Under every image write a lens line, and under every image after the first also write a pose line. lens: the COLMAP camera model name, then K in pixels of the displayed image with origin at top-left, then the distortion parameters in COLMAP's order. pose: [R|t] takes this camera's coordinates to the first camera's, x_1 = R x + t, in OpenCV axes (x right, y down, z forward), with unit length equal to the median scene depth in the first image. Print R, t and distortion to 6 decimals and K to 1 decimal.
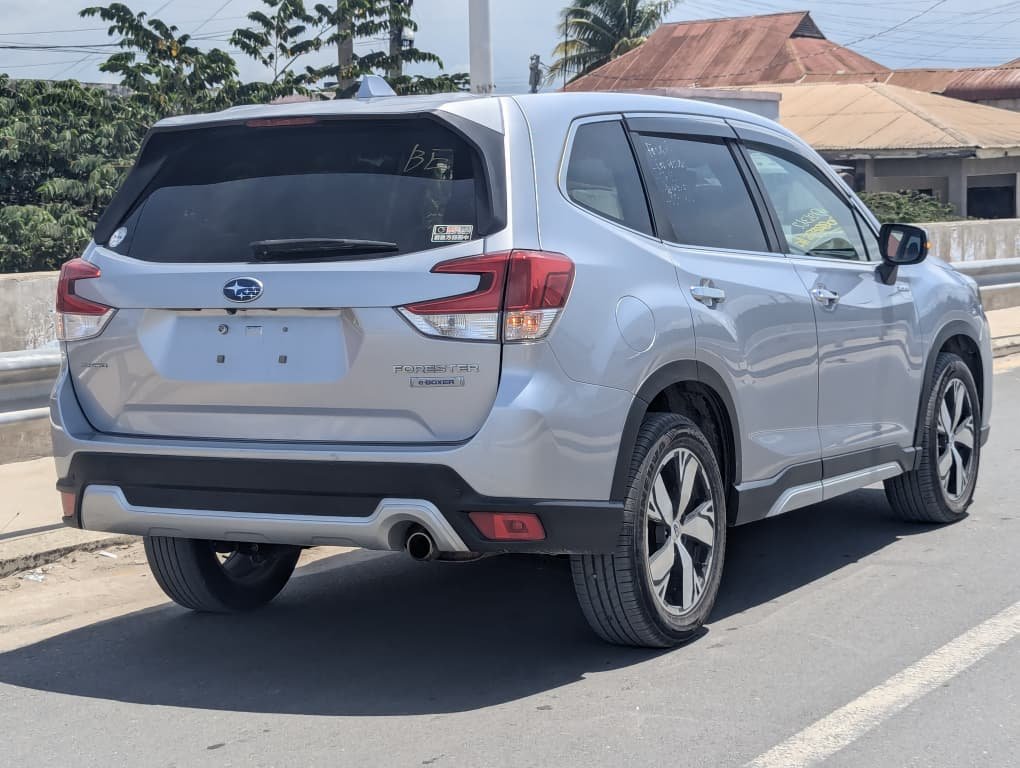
lens RADIAL K [[2105.3, 0, 510.0], [0, 2105.3, 384.0], [0, 0, 1]] dist [0.201563, -0.356207]
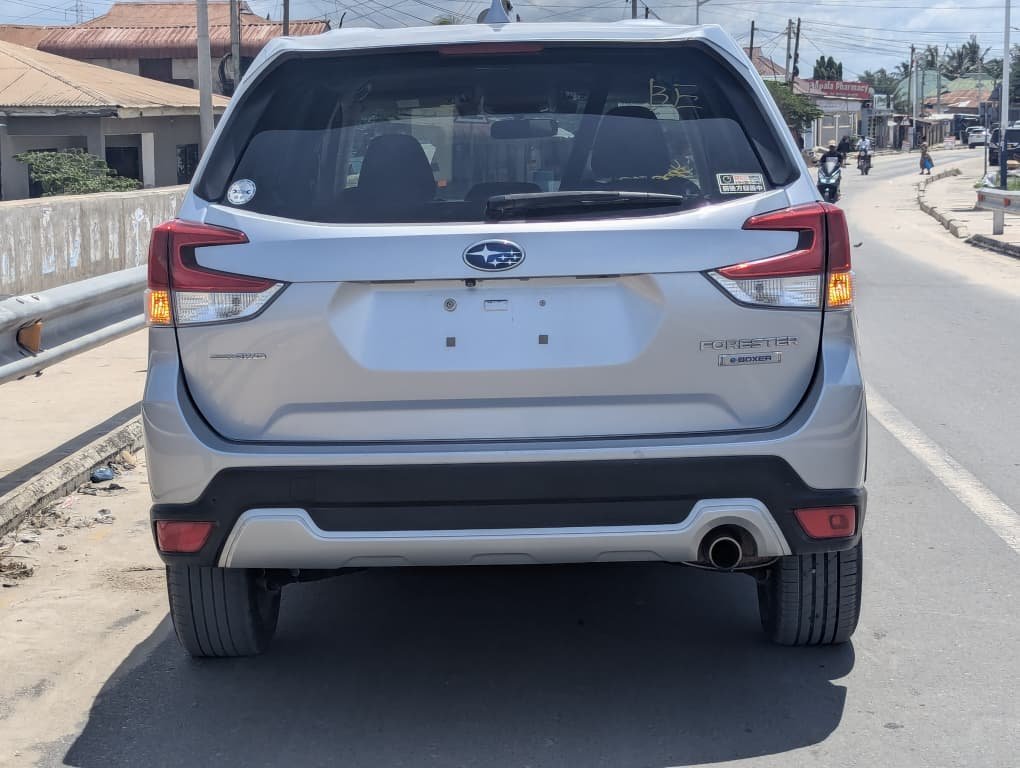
lens RADIAL K [[2105.3, 0, 510.0], [0, 2105.3, 384.0], [0, 0, 1]] dist [0.201563, -0.356207]
pose [[0.889732, -0.046365, 0.454122, -0.499951], [0.038318, 0.998903, 0.026912, -0.017125], [-0.454871, -0.006543, 0.890533, 0.282263]]
